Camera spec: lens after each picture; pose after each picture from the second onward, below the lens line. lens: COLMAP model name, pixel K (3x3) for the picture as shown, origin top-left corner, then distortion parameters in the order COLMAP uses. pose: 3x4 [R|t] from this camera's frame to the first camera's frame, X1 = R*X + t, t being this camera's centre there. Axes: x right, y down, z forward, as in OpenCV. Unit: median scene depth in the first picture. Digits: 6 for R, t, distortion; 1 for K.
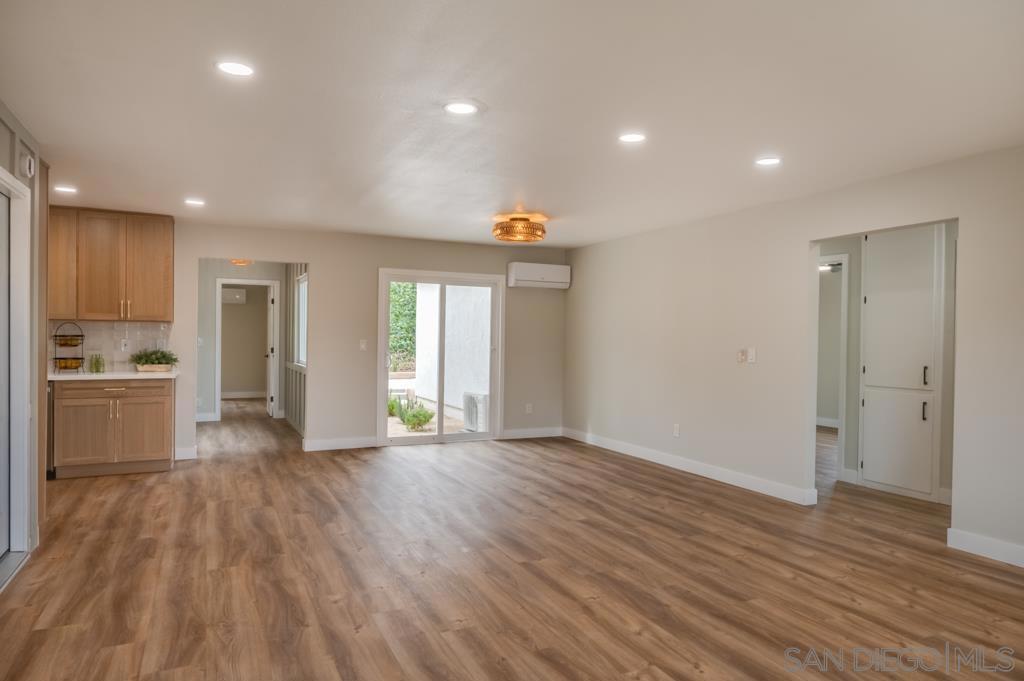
lens RADIAL K [[705.3, 0, 512.3], [0, 705.3, 359.4], [0, 0, 1]] dist [0.002787, 0.000326]
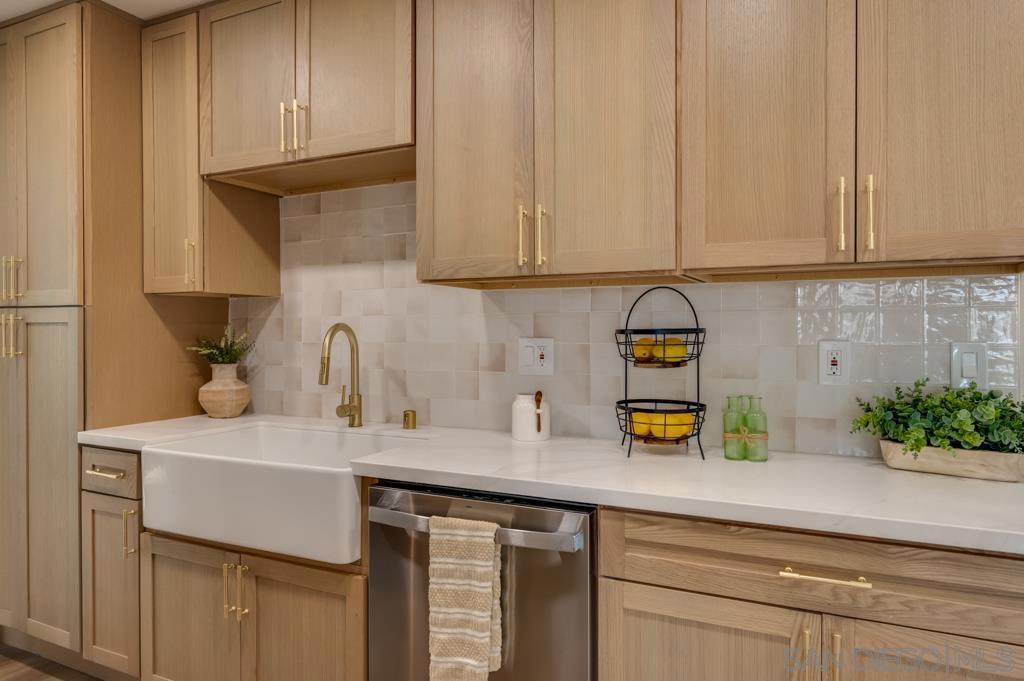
lens RADIAL K [[520.4, 0, 512.0], [0, 520.4, 340.5], [0, 0, 1]] dist [-0.143963, -0.000205]
pose [[0.644877, -0.006867, -0.764256, -0.496667], [-0.019429, 0.999489, -0.025375, -0.021861], [0.764040, 0.031213, 0.644414, 0.802628]]
